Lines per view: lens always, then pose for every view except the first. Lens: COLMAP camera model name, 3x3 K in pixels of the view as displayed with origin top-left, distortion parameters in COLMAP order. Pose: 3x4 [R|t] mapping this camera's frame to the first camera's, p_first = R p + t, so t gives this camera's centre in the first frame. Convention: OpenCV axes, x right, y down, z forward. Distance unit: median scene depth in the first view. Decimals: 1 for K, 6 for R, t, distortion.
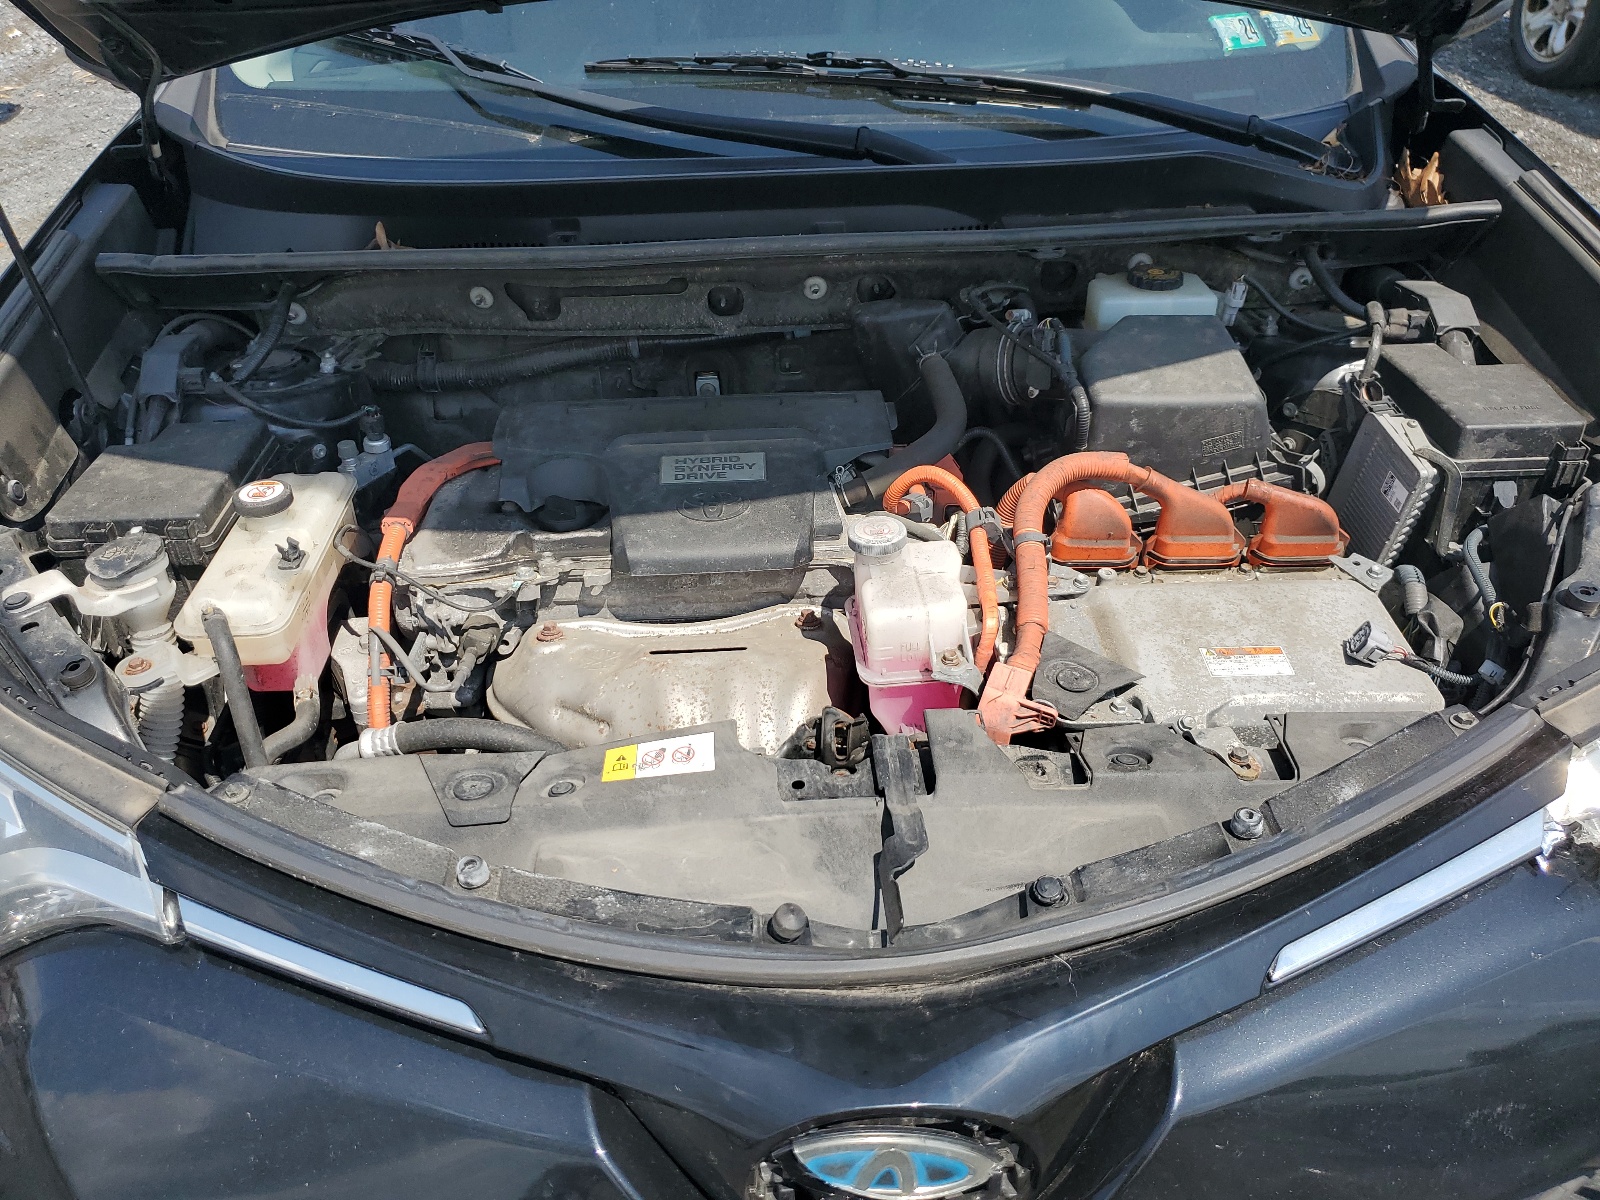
lens RADIAL K [[1319.2, 0, 801.2], [0, 1319.2, 599.9], [0, 0, 1]] dist [-0.003795, -0.007799]
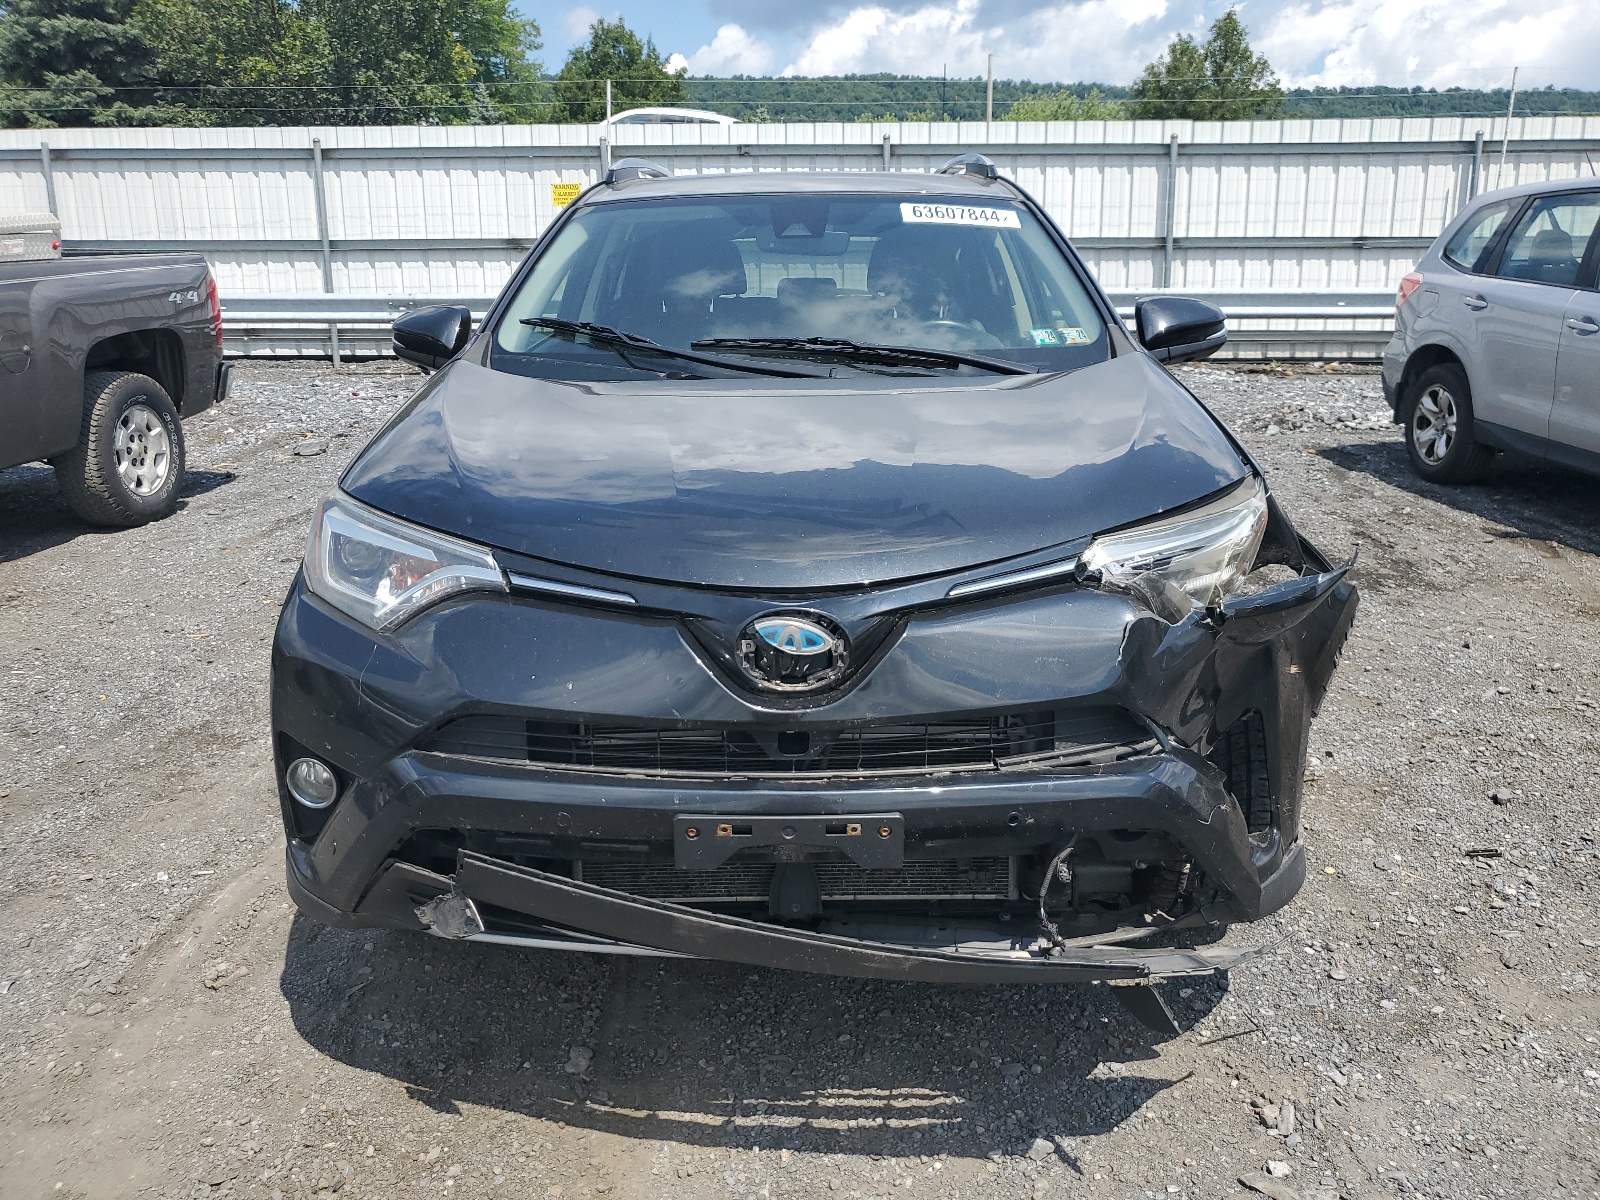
lens RADIAL K [[1319.2, 0, 799.1], [0, 1319.2, 599.8], [0, 0, 1]] dist [-0.003795, -0.007799]
pose [[0.998396, 0.028458, -0.048946, 0.089611], [-0.042666, 0.946453, -0.320009, 0.515890], [0.037218, 0.321584, 0.946149, -0.631667]]
